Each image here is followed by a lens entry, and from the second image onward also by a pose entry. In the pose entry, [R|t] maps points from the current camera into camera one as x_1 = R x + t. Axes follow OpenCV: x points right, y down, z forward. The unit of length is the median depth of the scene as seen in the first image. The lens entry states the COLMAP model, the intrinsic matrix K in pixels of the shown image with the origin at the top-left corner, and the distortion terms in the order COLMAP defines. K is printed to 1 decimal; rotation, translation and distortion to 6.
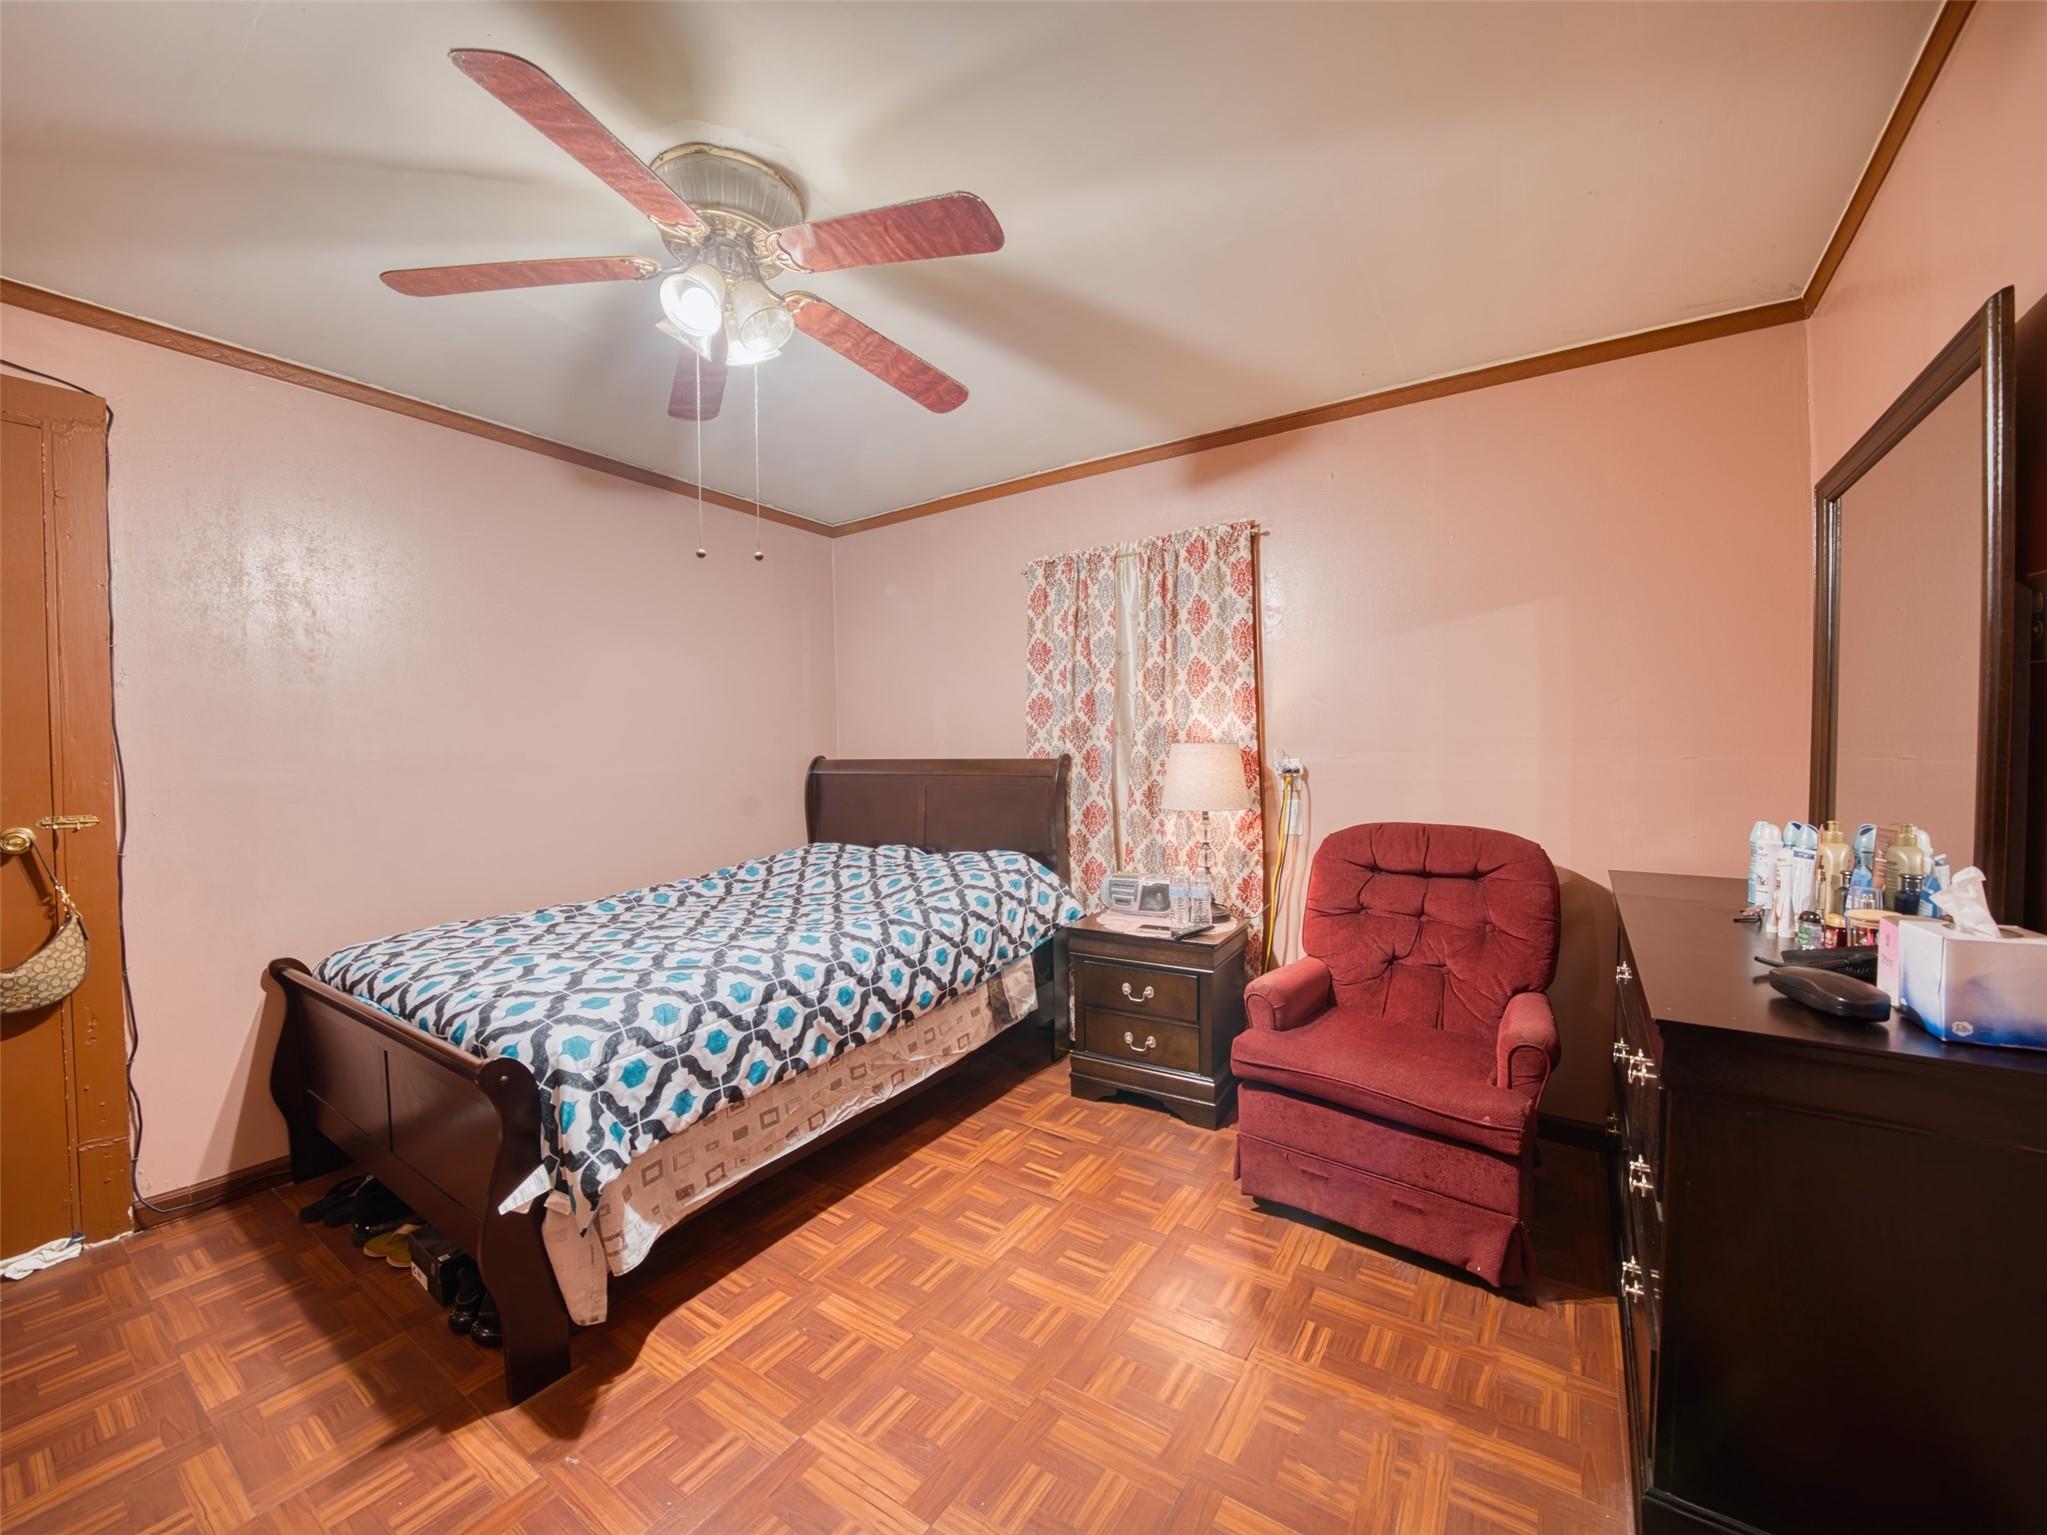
lens RADIAL K [[818.1, 0, 1023.5], [0, 818.1, 767.5], [0, 0, 1]] dist [-0.020274, 0.000853]
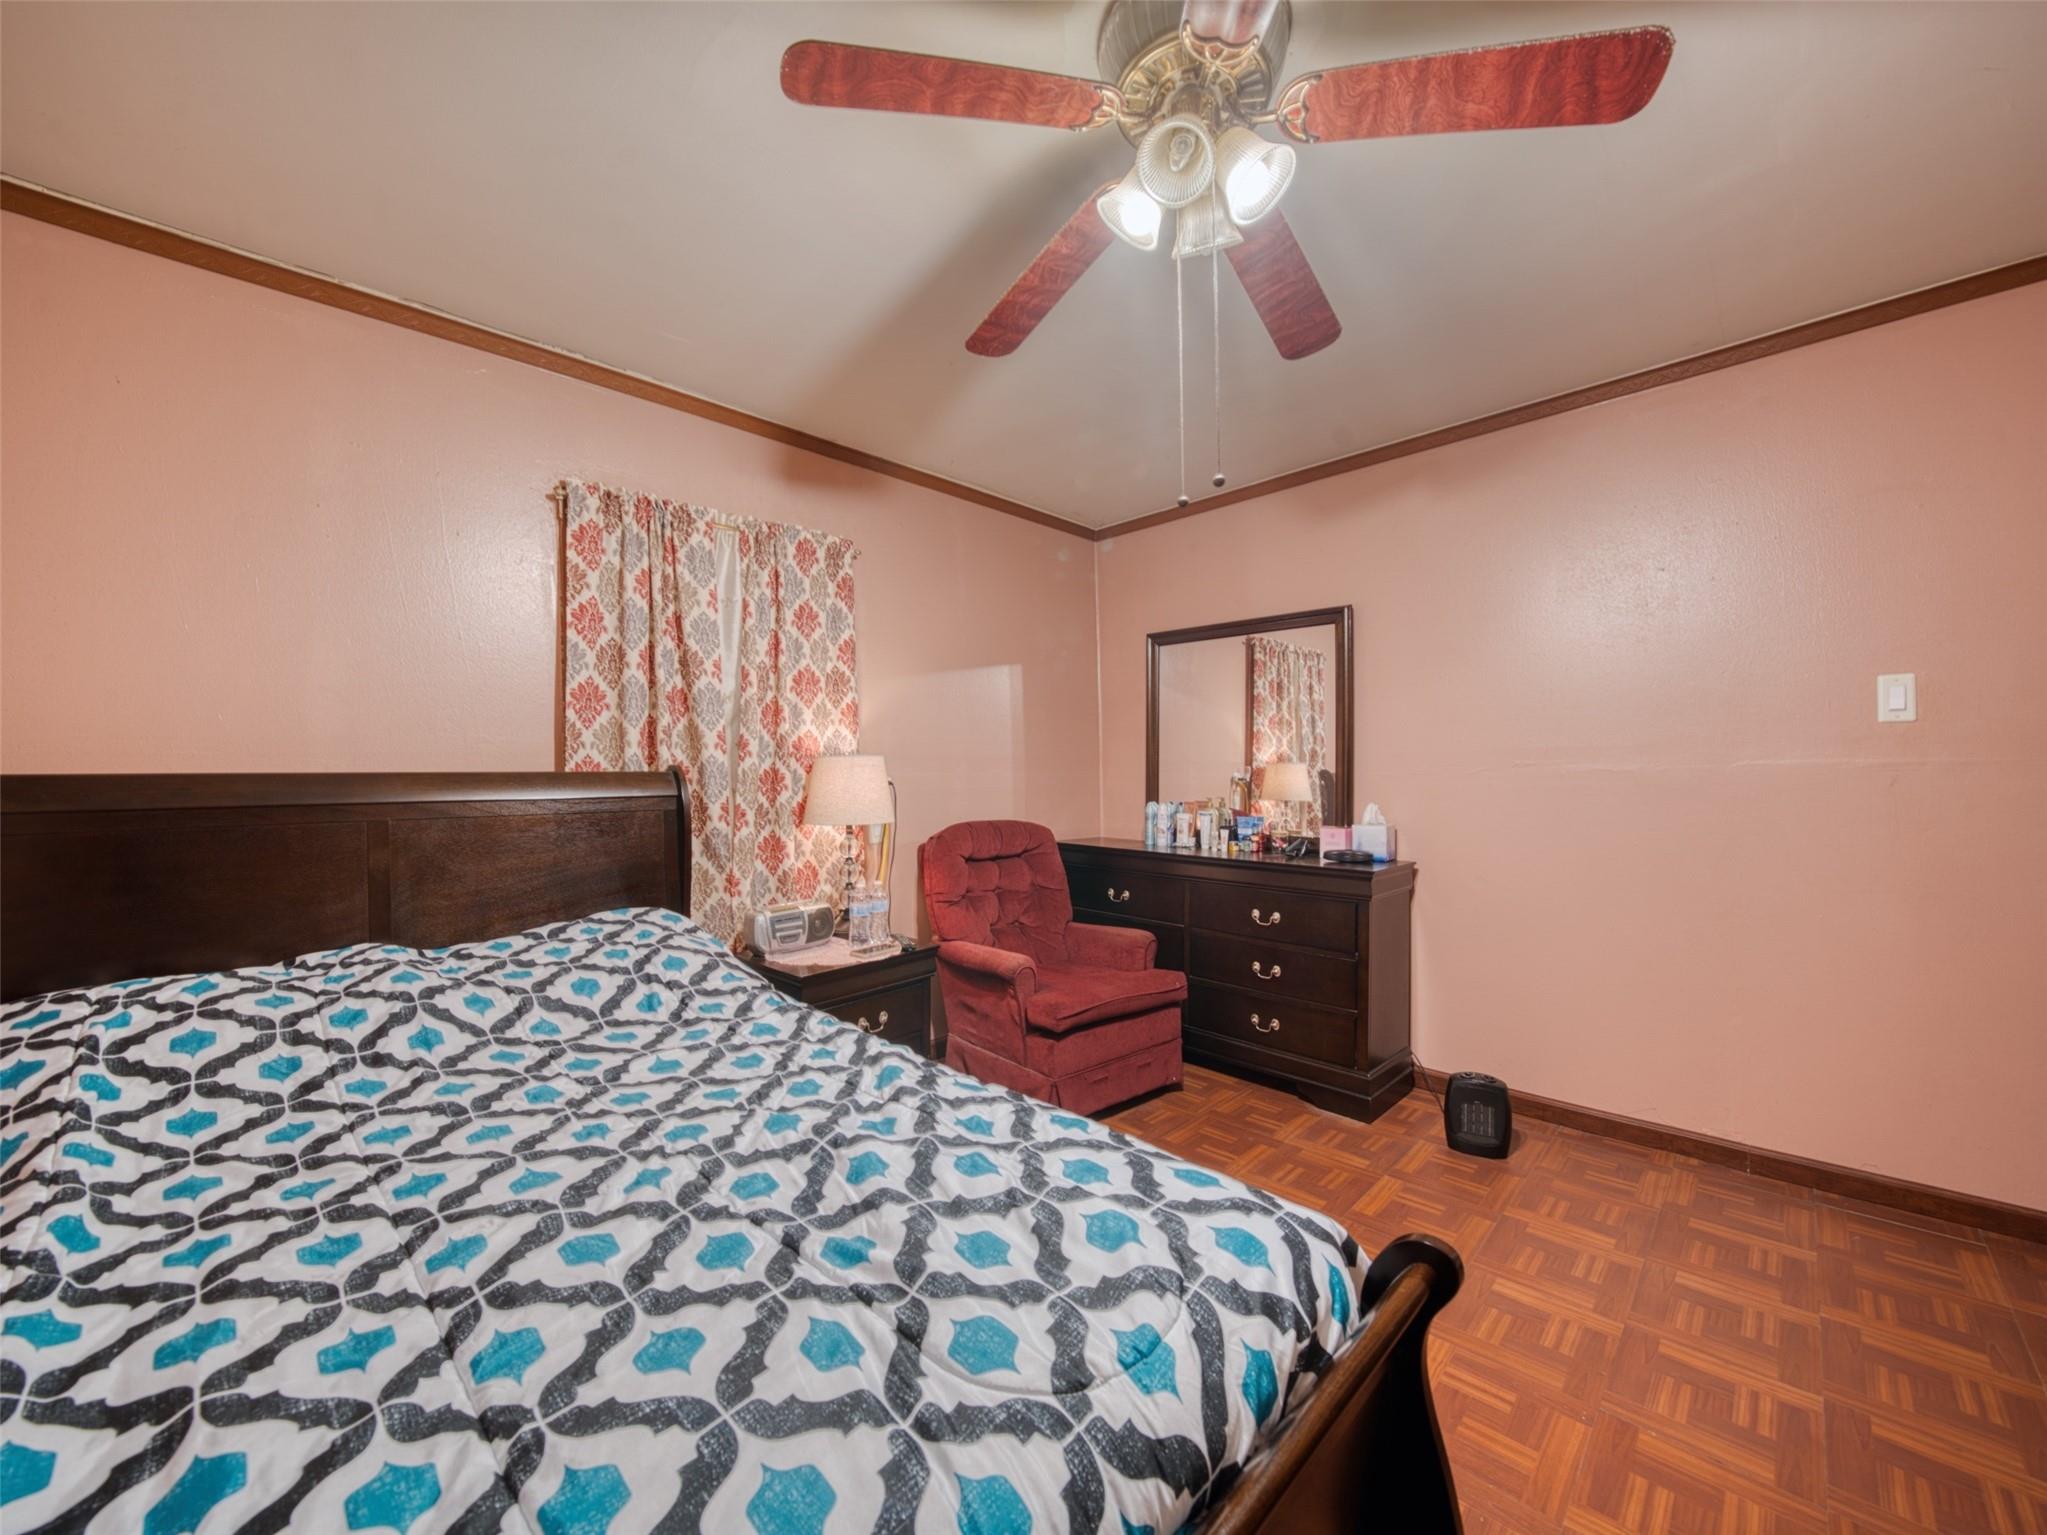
lens RADIAL K [[818.1, 0, 1023.5], [0, 818.1, 767.5], [0, 0, 1]] dist [-0.020274, 0.000853]
pose [[0.161787, 0.017644, 0.986668, -0.666679], [0.027086, 0.999384, -0.022312, 0.011099], [-0.986454, 0.030335, 0.161209, 0.601764]]
